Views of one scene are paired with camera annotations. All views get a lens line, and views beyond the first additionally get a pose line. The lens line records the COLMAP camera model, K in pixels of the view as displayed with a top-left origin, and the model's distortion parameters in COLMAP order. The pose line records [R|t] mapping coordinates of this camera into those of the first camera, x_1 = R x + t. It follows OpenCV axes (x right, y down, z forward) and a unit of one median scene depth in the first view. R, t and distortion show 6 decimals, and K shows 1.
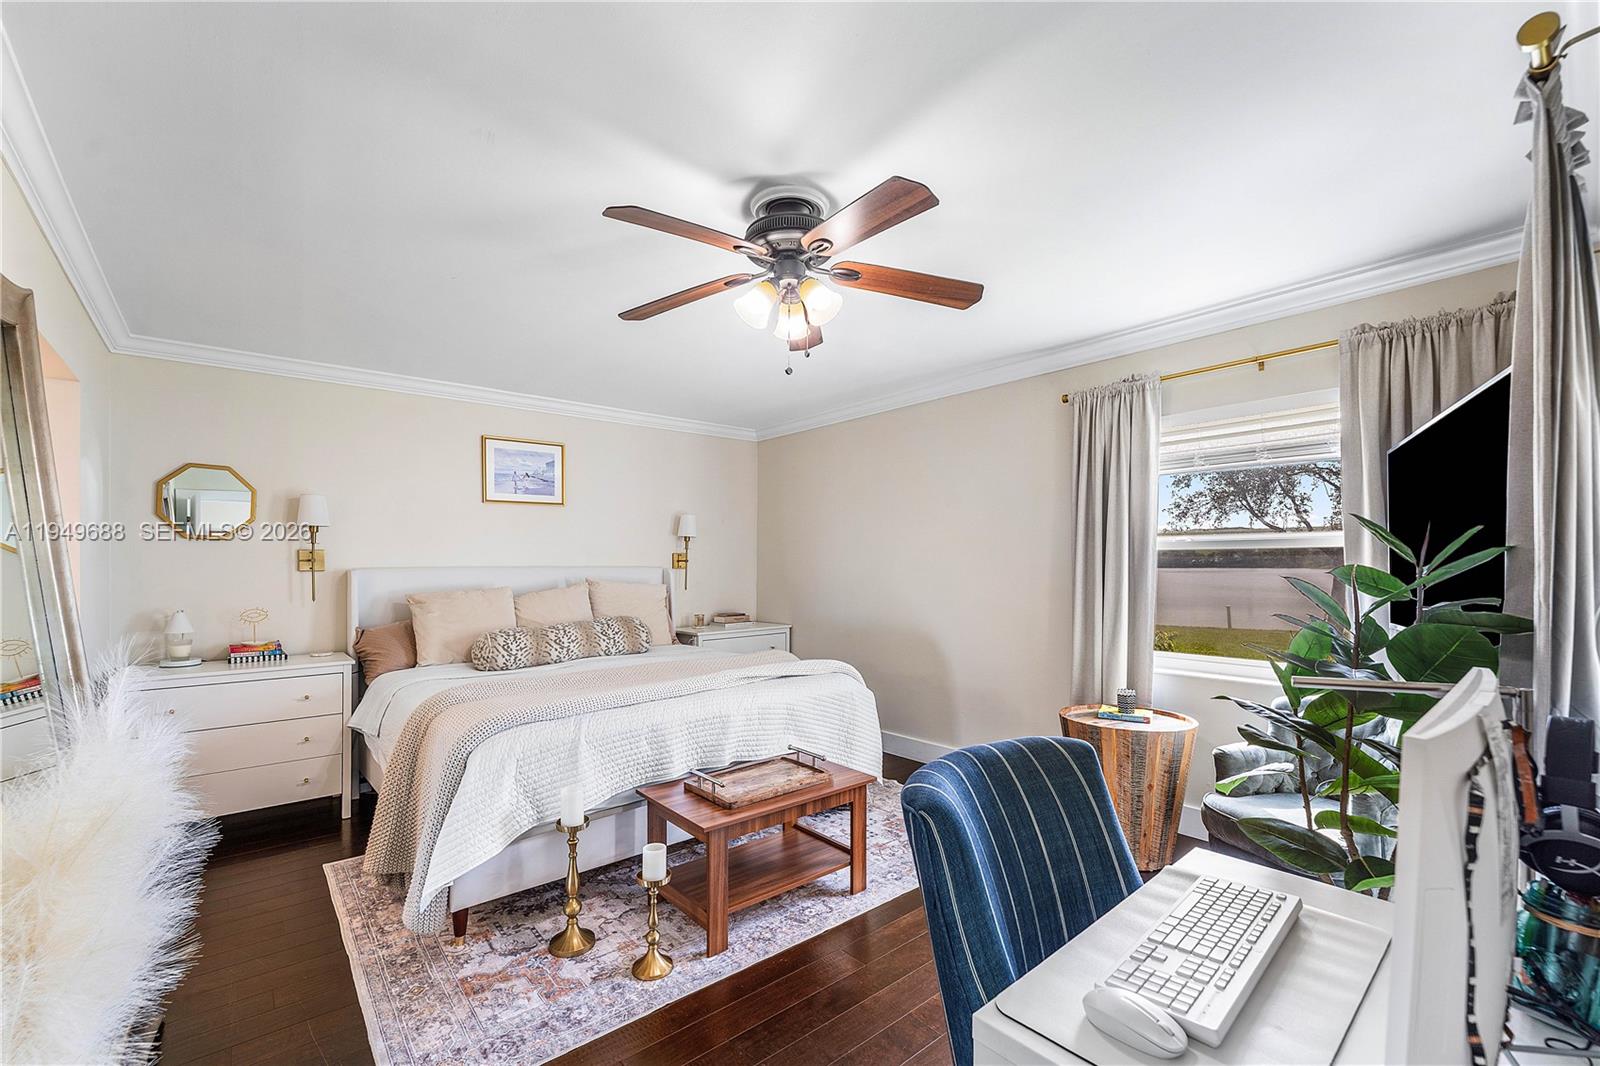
lens RADIAL K [[659.5, 0, 773.4], [0, 659.5, 548.6], [0, 0, 1]] dist [-0.000690, 0.000707]
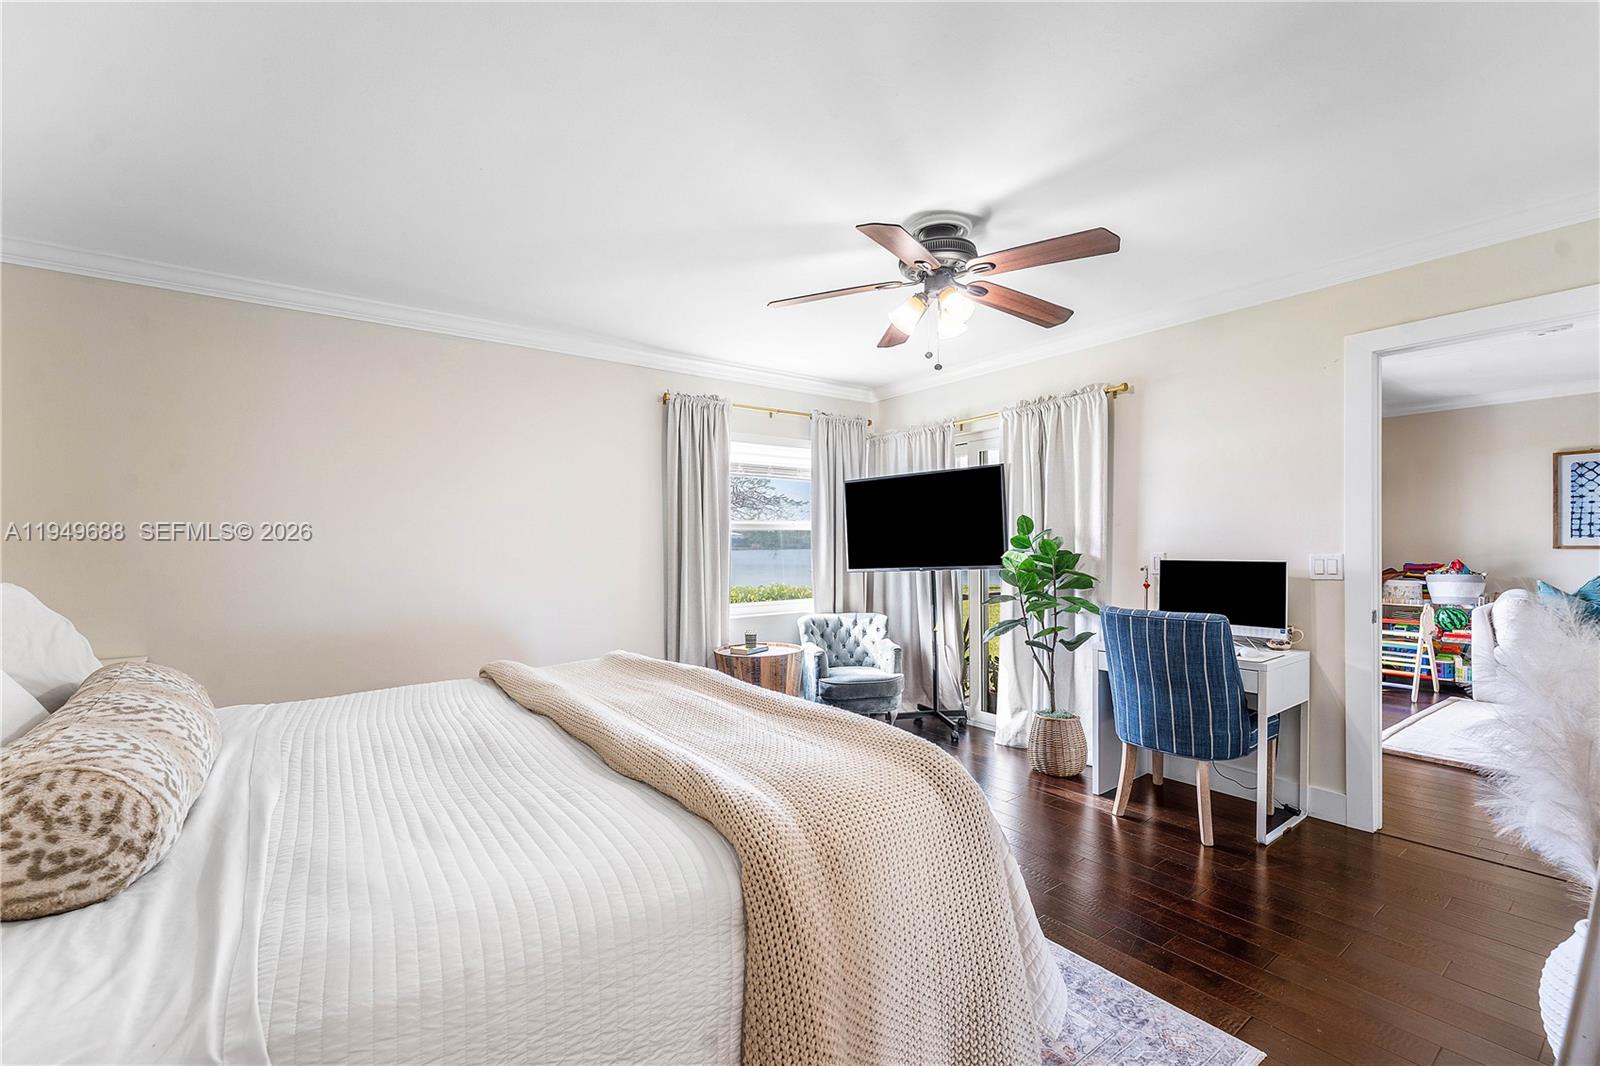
lens RADIAL K [[680.7, 0, 795.3], [0, 680.7, 546.2], [0, 0, 1]] dist [0.001730, 0.000504]
pose [[0.032323, -0.003314, 0.999472, -1.214064], [0.004231, 0.999986, 0.003179, 0.044102], [-0.999469, 0.004126, 0.032336, 1.226594]]
